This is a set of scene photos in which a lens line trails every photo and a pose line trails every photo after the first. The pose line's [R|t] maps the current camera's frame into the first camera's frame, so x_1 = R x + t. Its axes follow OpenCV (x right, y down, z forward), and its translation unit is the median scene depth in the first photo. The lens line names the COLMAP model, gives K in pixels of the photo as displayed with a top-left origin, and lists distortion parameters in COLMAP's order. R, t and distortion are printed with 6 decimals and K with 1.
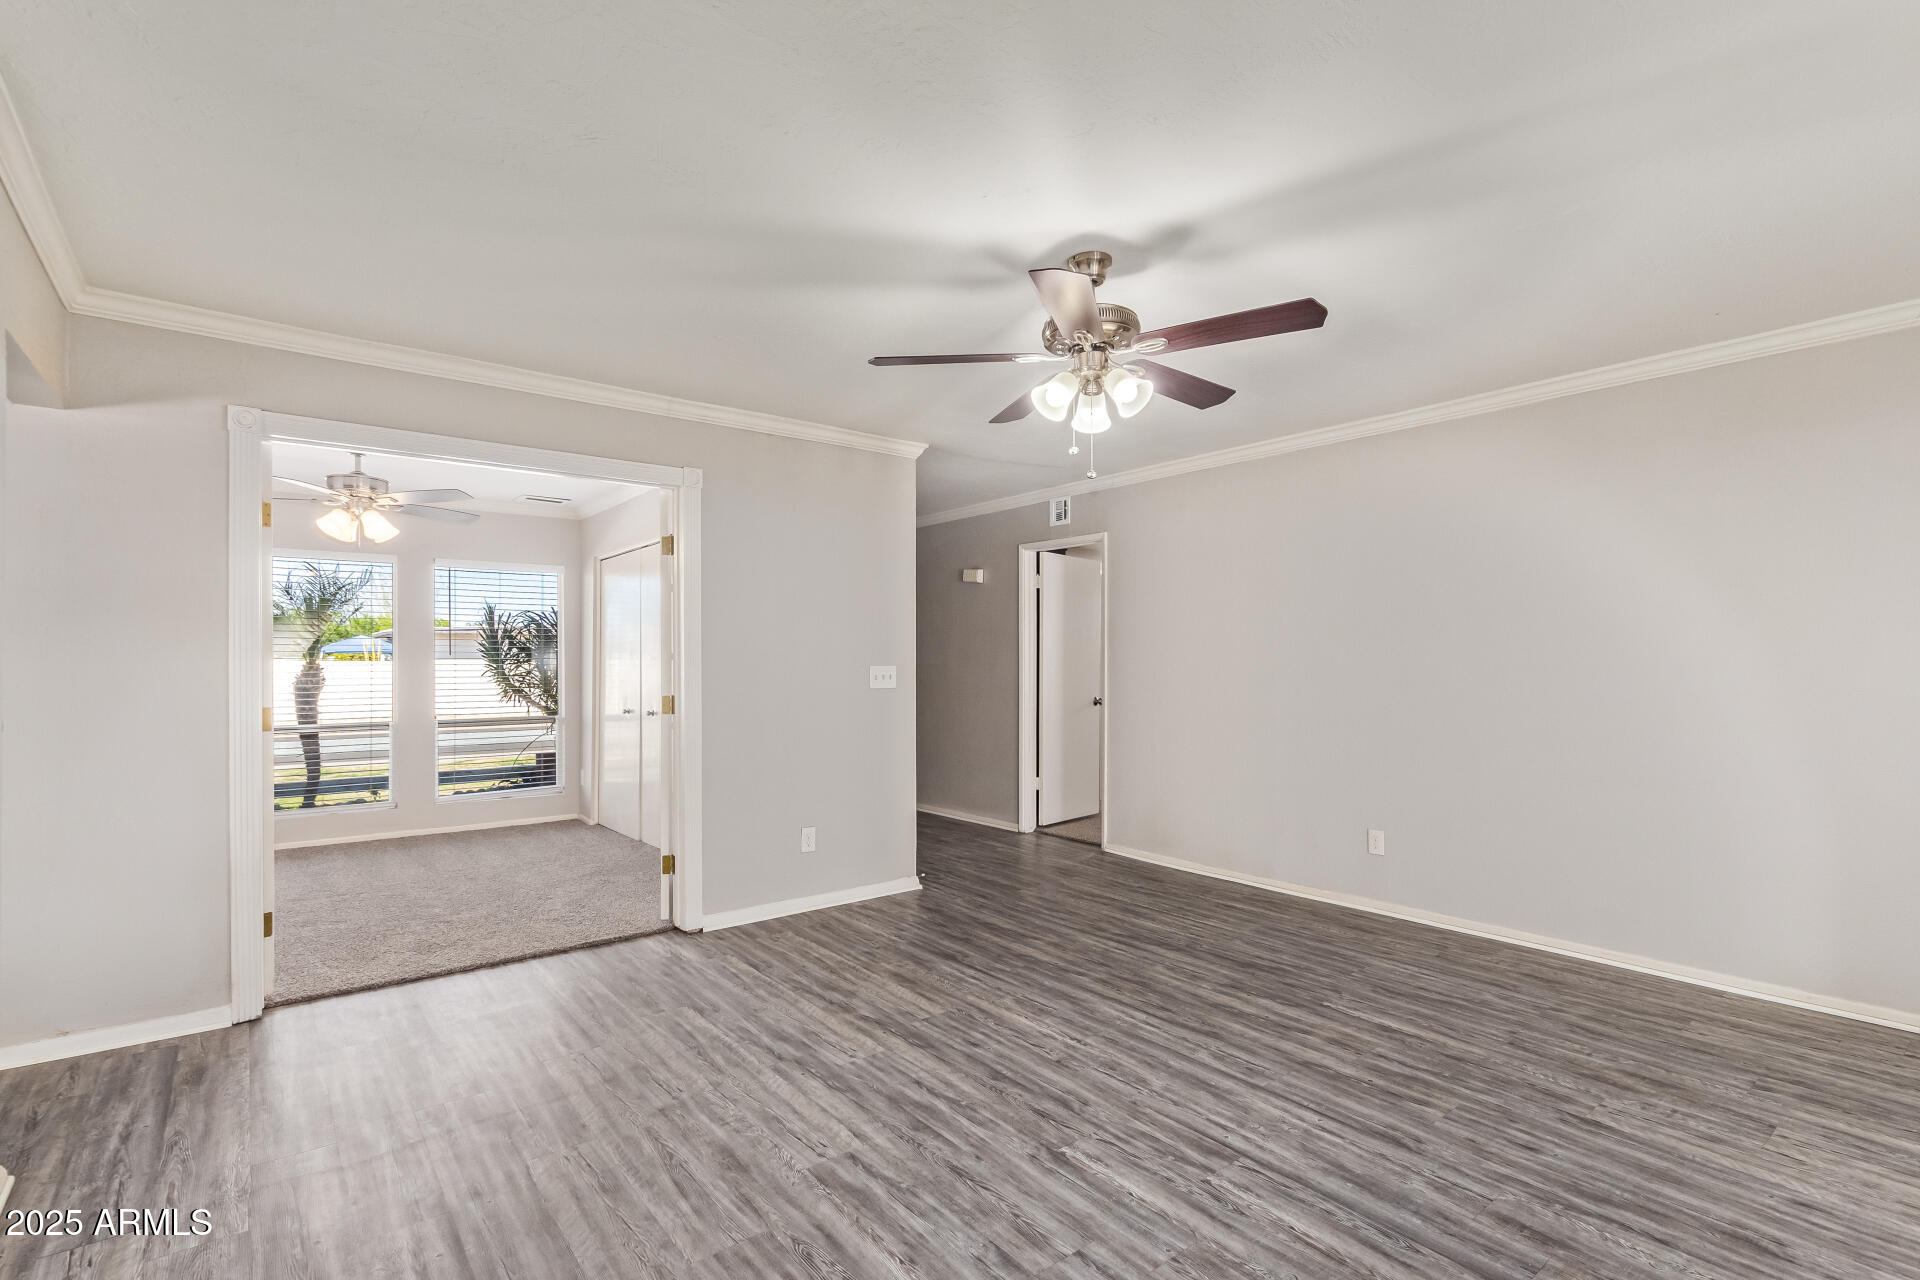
lens RADIAL K [[900.2, 0, 965.9], [0, 900.2, 657.1], [0, 0, 1]] dist [0.009136, -0.000601]
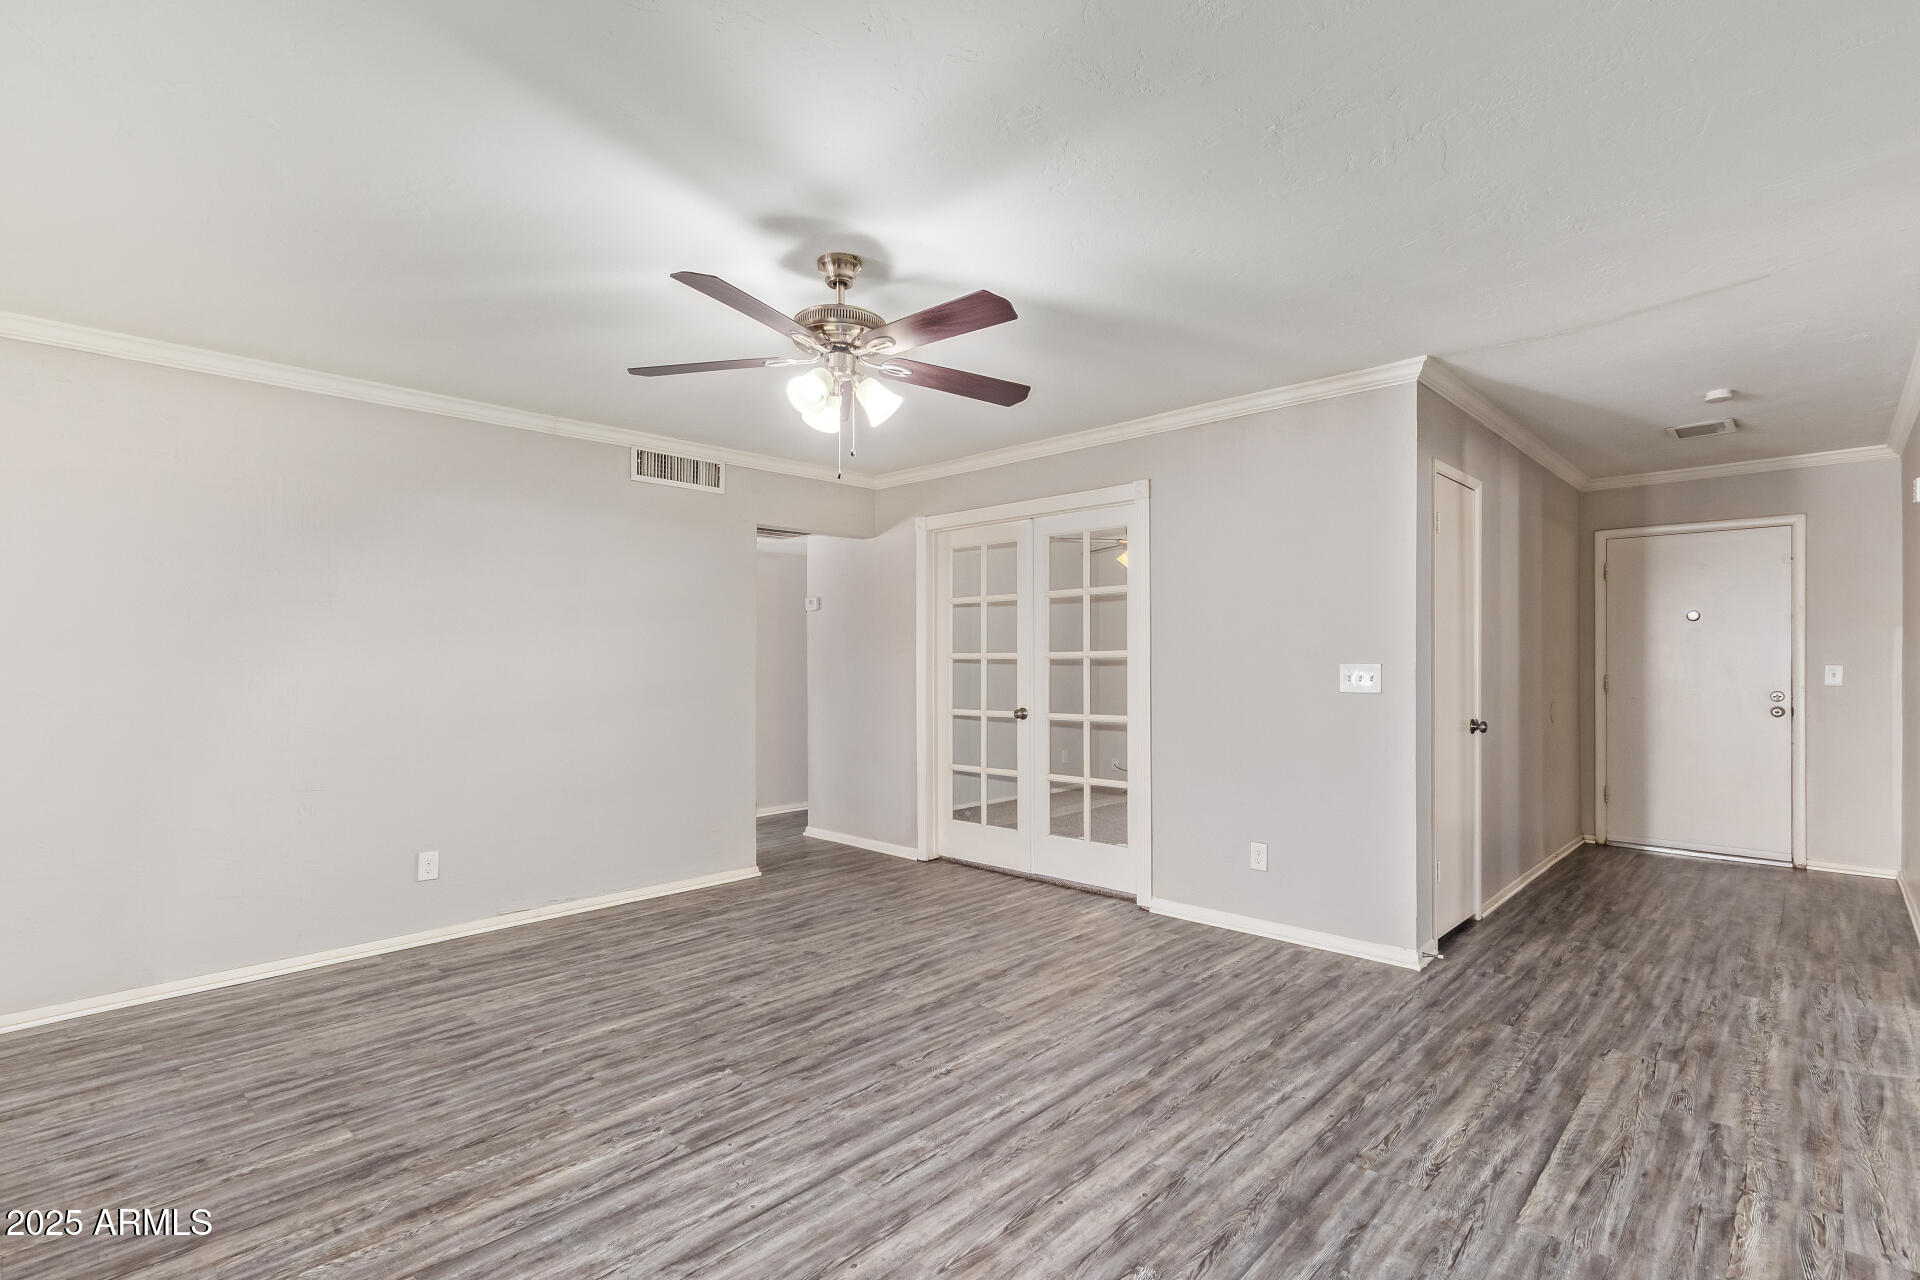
lens RADIAL K [[900.2, 0, 965.9], [0, 900.2, 657.1], [0, 0, 1]] dist [0.009136, -0.000601]
pose [[0.131962, -0.002835, -0.991251, 1.023313], [0.009048, 0.999958, -0.001656, 0.003288], [0.991213, -0.008750, 0.131983, 0.890069]]
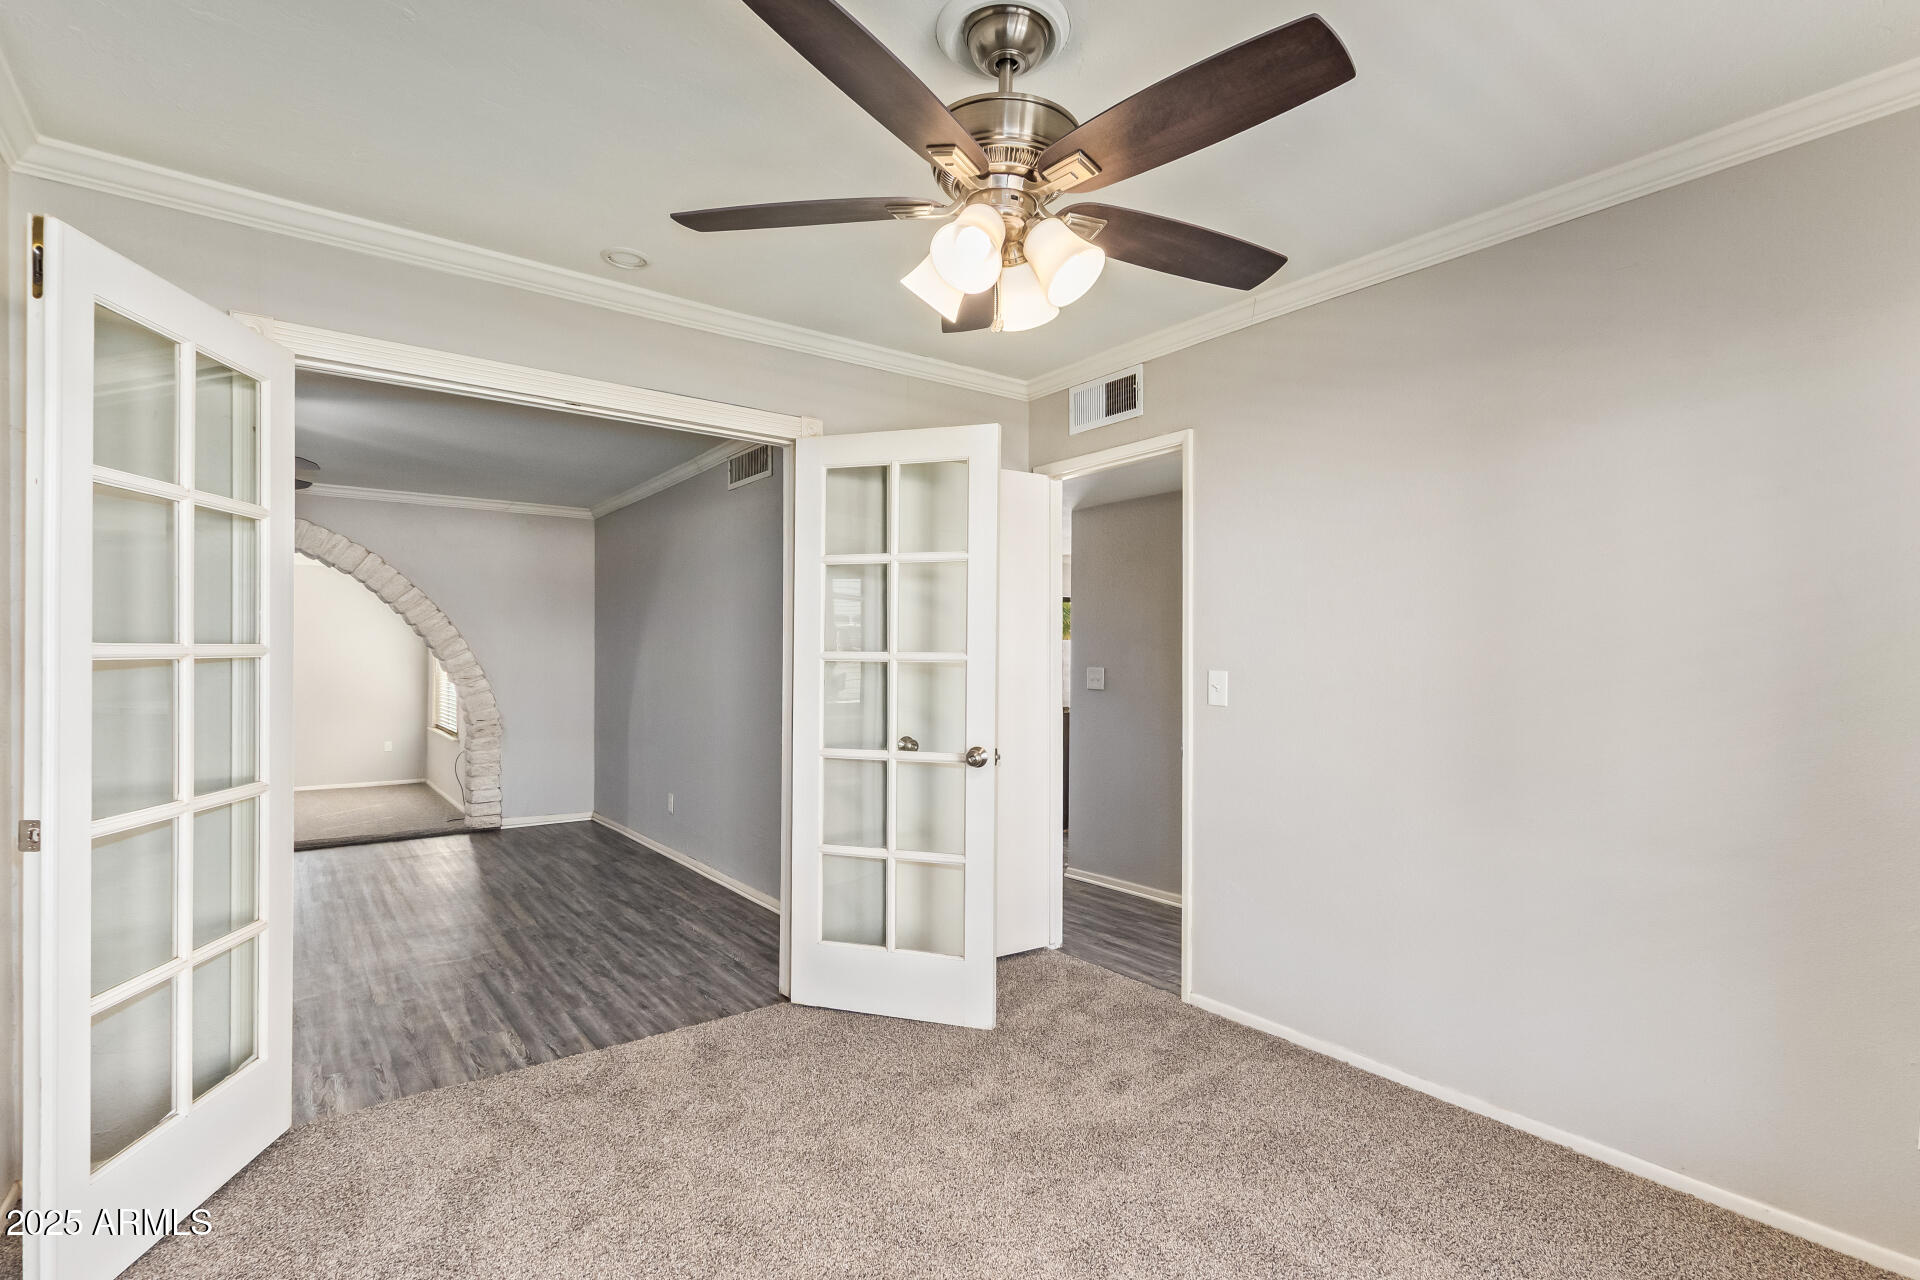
lens RADIAL K [[900.2, 0, 965.9], [0, 900.2, 657.1], [0, 0, 1]] dist [0.009136, -0.000601]
pose [[-0.999745, 0.000897, 0.022544, -1.077833], [0.000763, 0.999982, -0.005993, 0.005598], [-0.022549, -0.005975, -0.999728, 2.173756]]
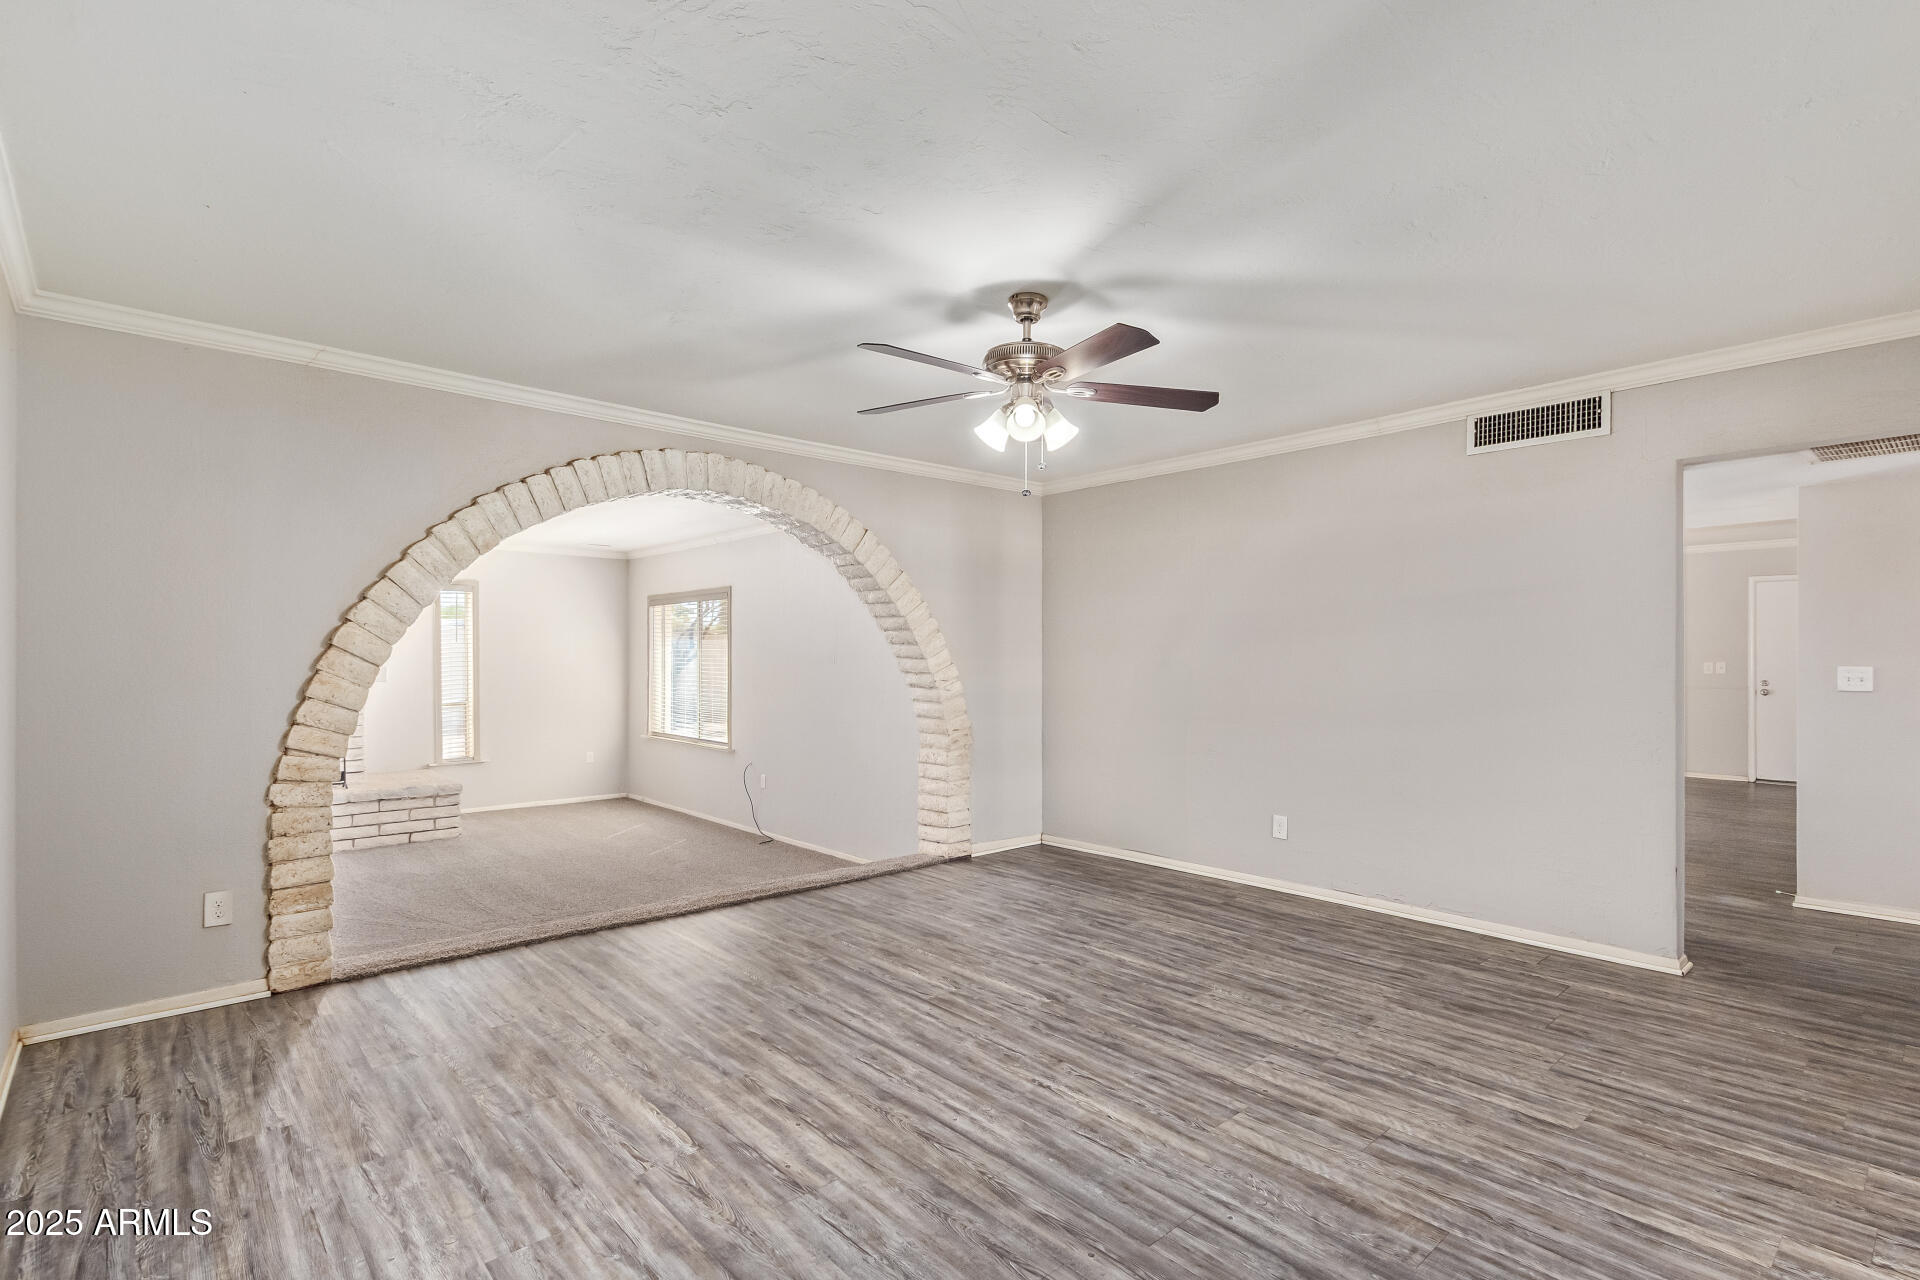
lens RADIAL K [[900.2, 0, 965.9], [0, 900.2, 657.1], [0, 0, 1]] dist [0.009136, -0.000601]
pose [[-0.998289, 0.001057, -0.058470, 0.247427], [0.001447, 0.999977, -0.006626, 0.007492], [0.058461, -0.006700, -0.998267, 1.862201]]
